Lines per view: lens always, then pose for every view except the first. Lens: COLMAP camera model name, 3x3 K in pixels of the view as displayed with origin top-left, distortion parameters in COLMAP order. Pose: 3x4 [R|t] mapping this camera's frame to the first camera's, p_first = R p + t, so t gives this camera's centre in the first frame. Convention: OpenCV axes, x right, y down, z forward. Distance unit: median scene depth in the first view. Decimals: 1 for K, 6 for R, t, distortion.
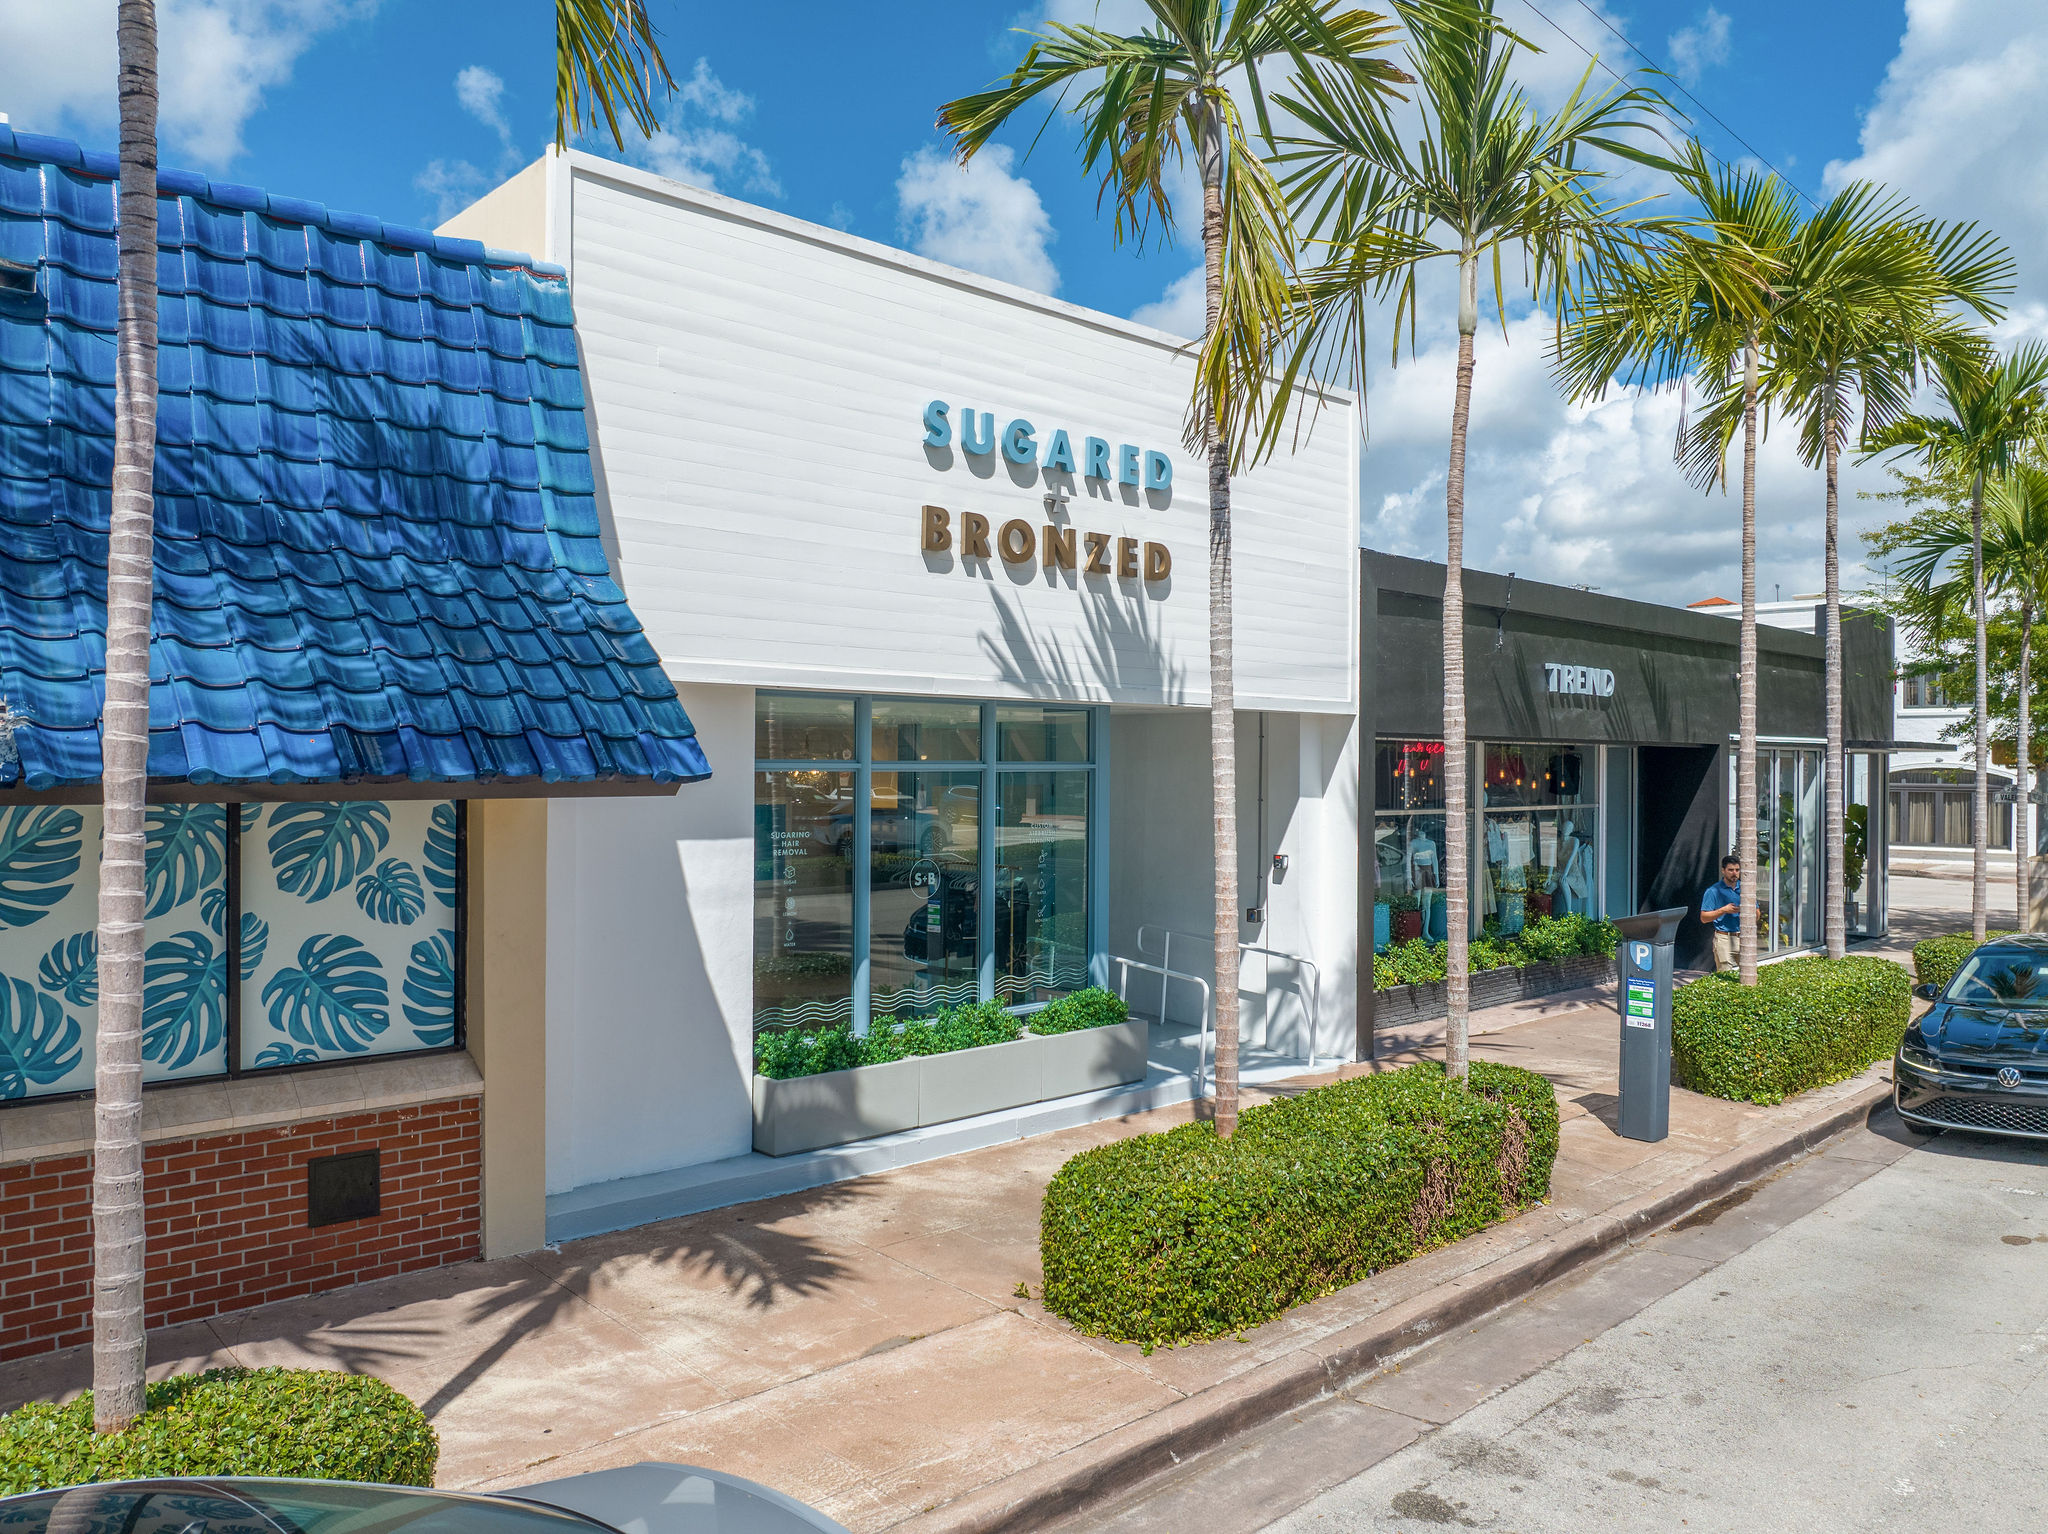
lens RADIAL K [[1385.3, 0, 1101.6], [0, 1385.3, 767.3], [0, 0, 1]] dist [-0.034270, -0.001144]
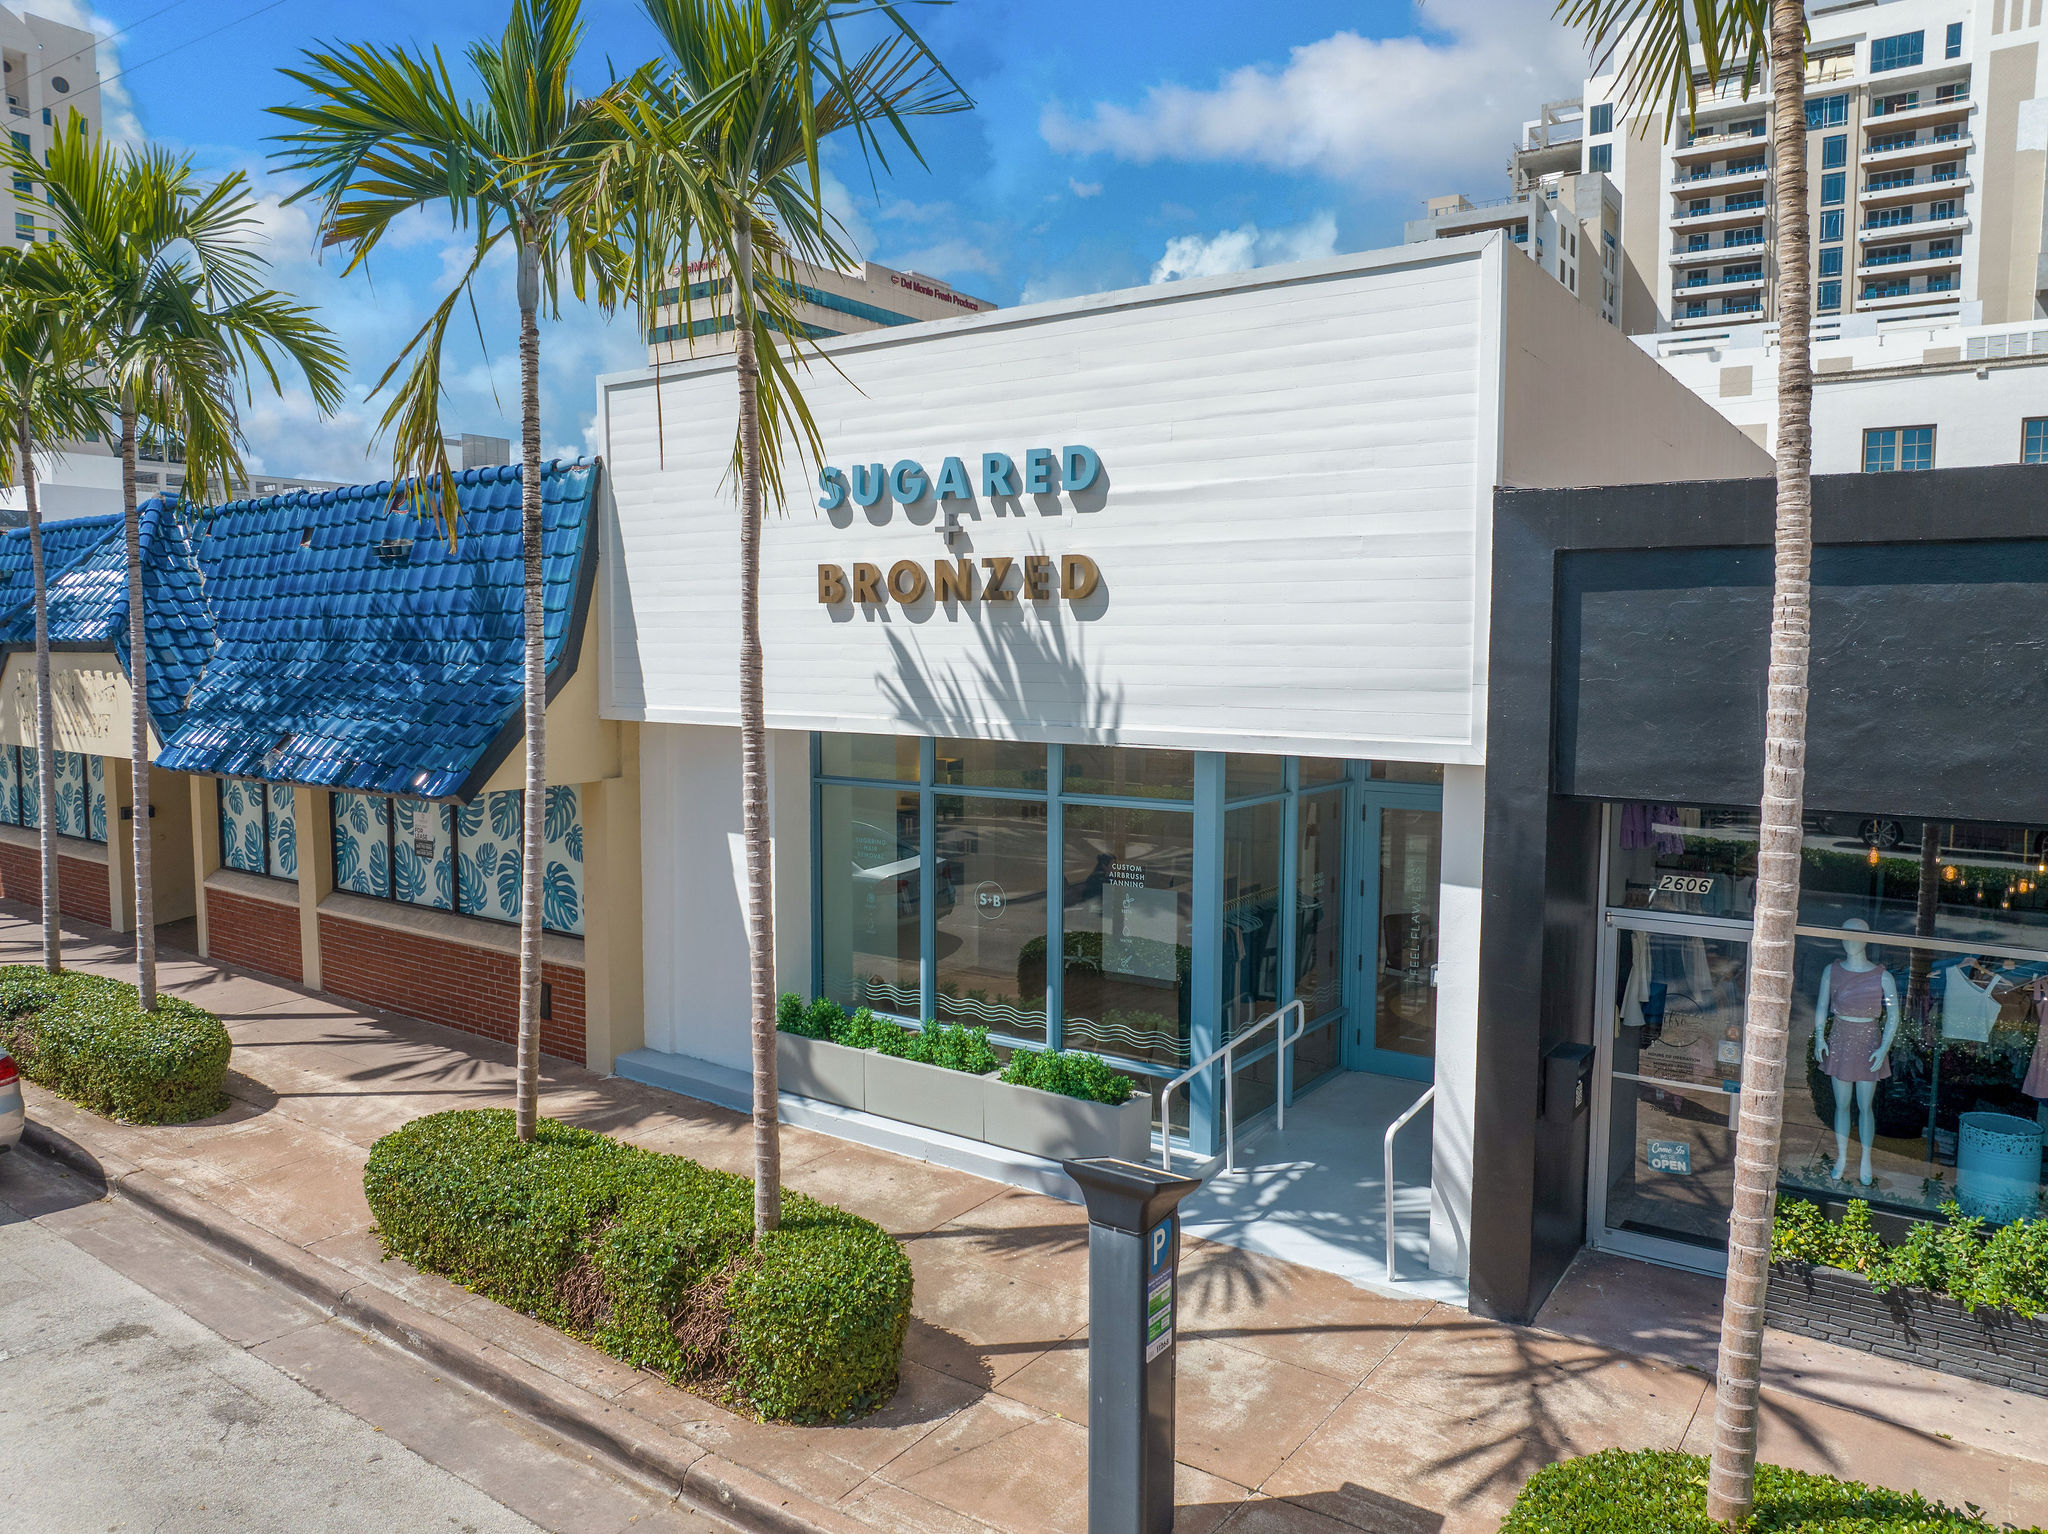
lens RADIAL K [[1464.5, 0, 1095.2], [0, 1464.5, 769.3], [0, 0, 1]] dist [-0.037193, -0.004232]
pose [[0.204897, 0.071575, -0.976163, 1.037281], [-0.014641, 0.997435, 0.070061, -0.104119], [0.978674, -0.000063, 0.205419, 0.923894]]
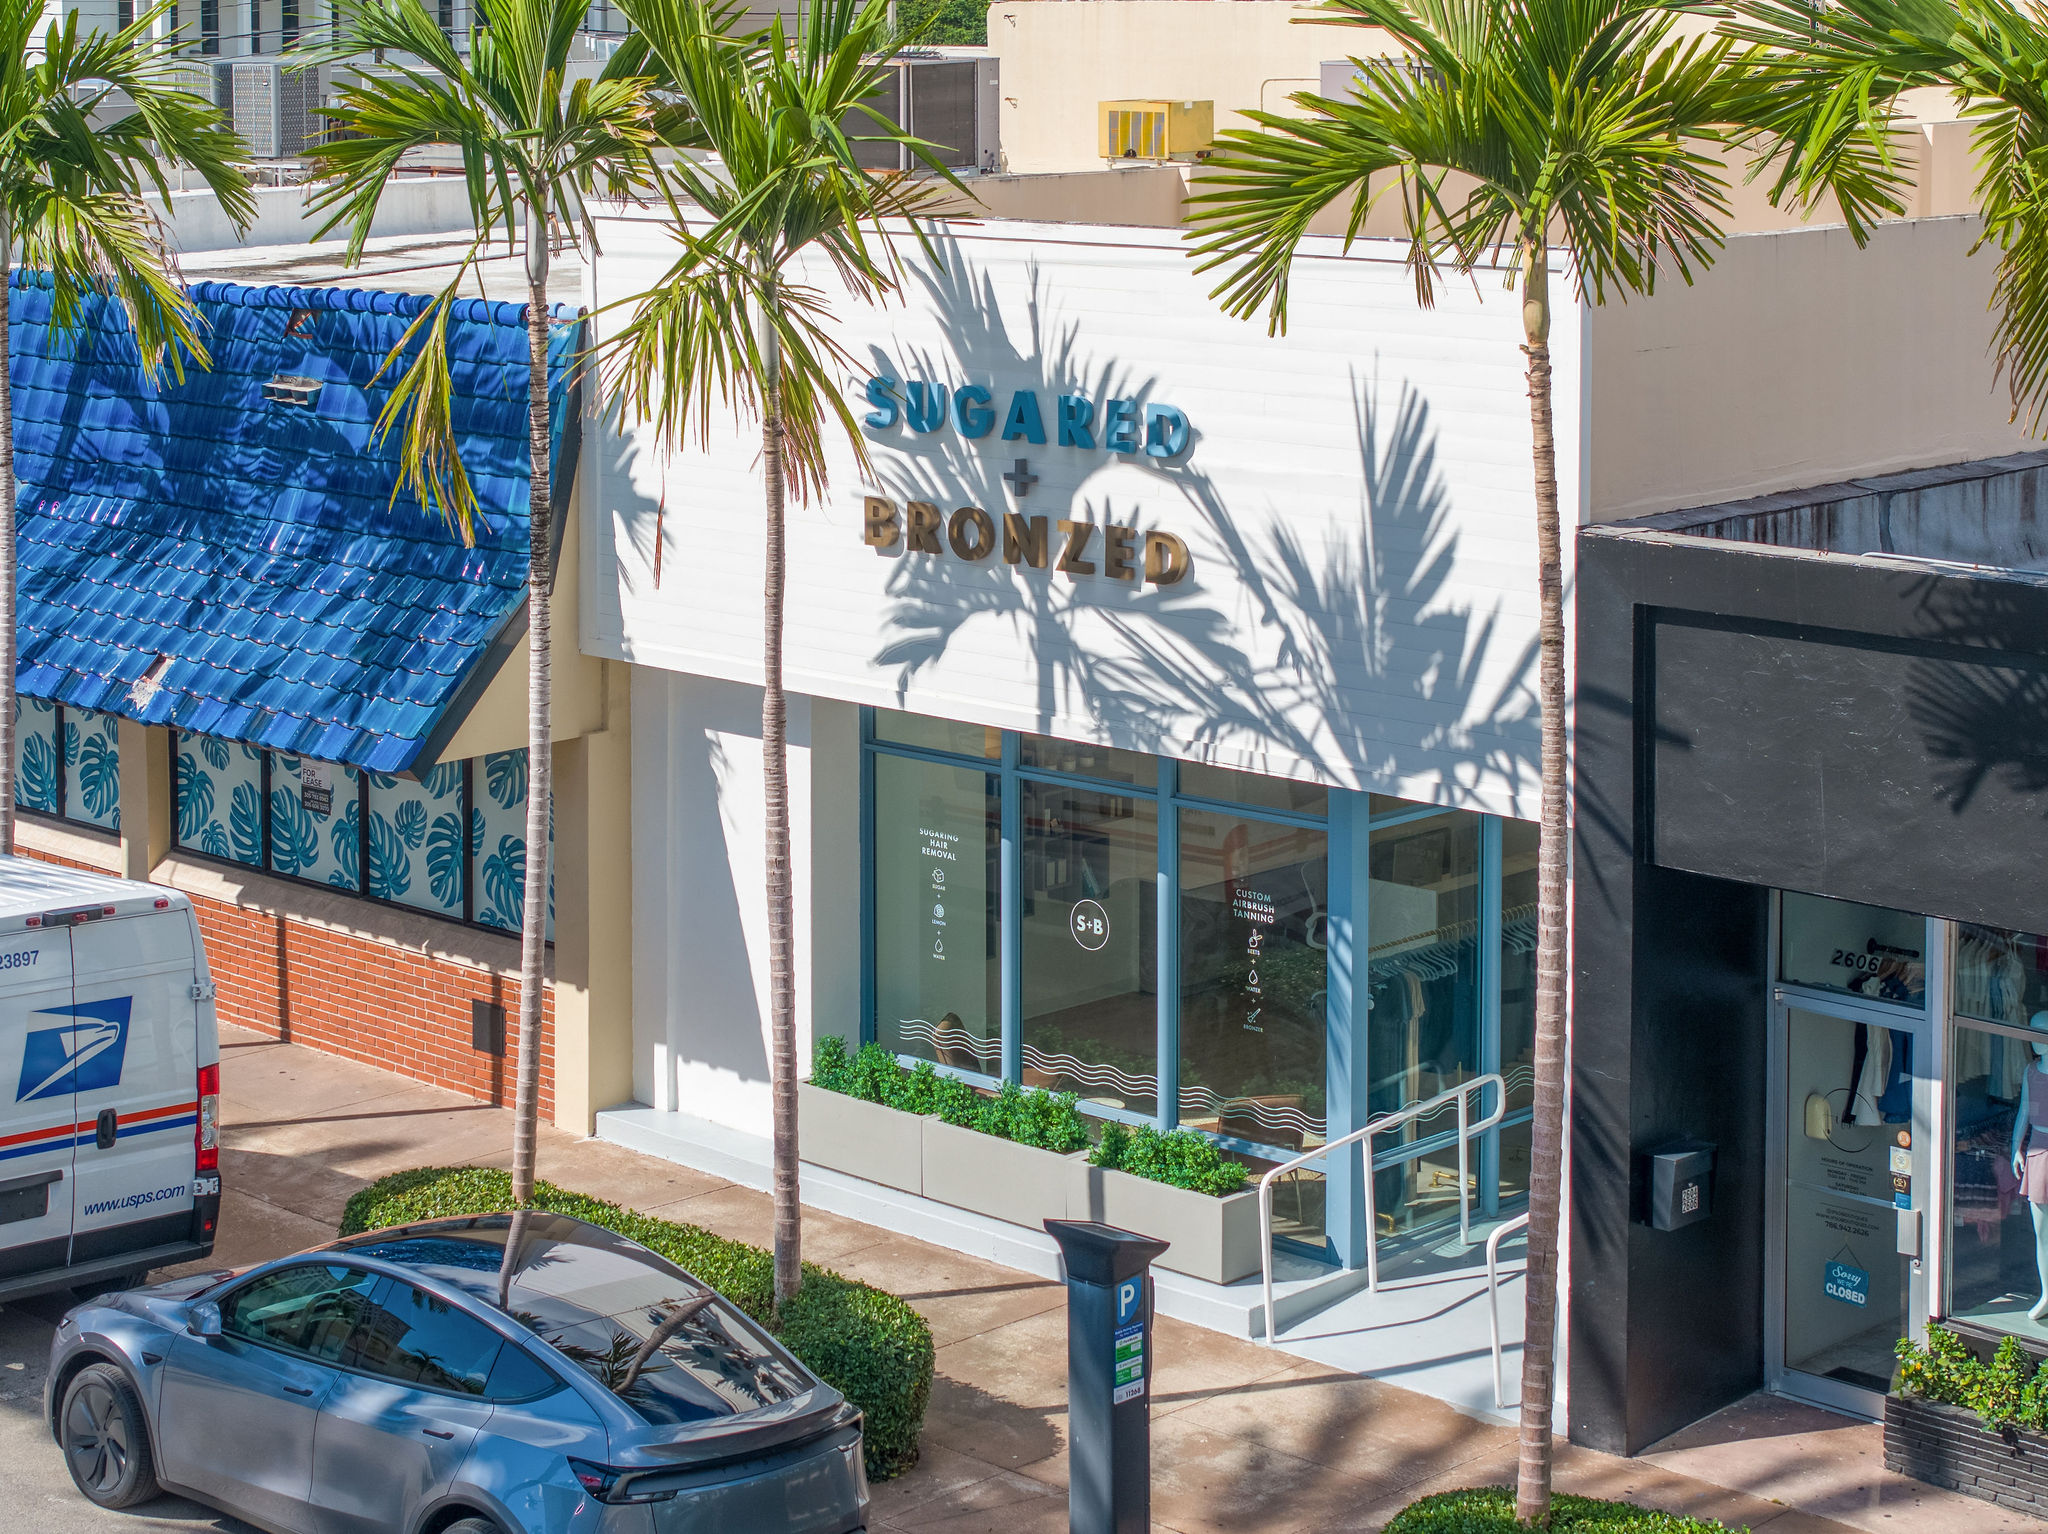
lens RADIAL K [[4145.8, 0, 1024.0], [0, 4145.8, 767.0], [0, 0, 1]] dist [-0.107118, 0.125108]
pose [[0.023015, 0.170992, -0.985004, 2.304561], [-0.012655, 0.985235, 0.170737, -0.431623], [0.999655, 0.008536, 0.024839, 0.978910]]
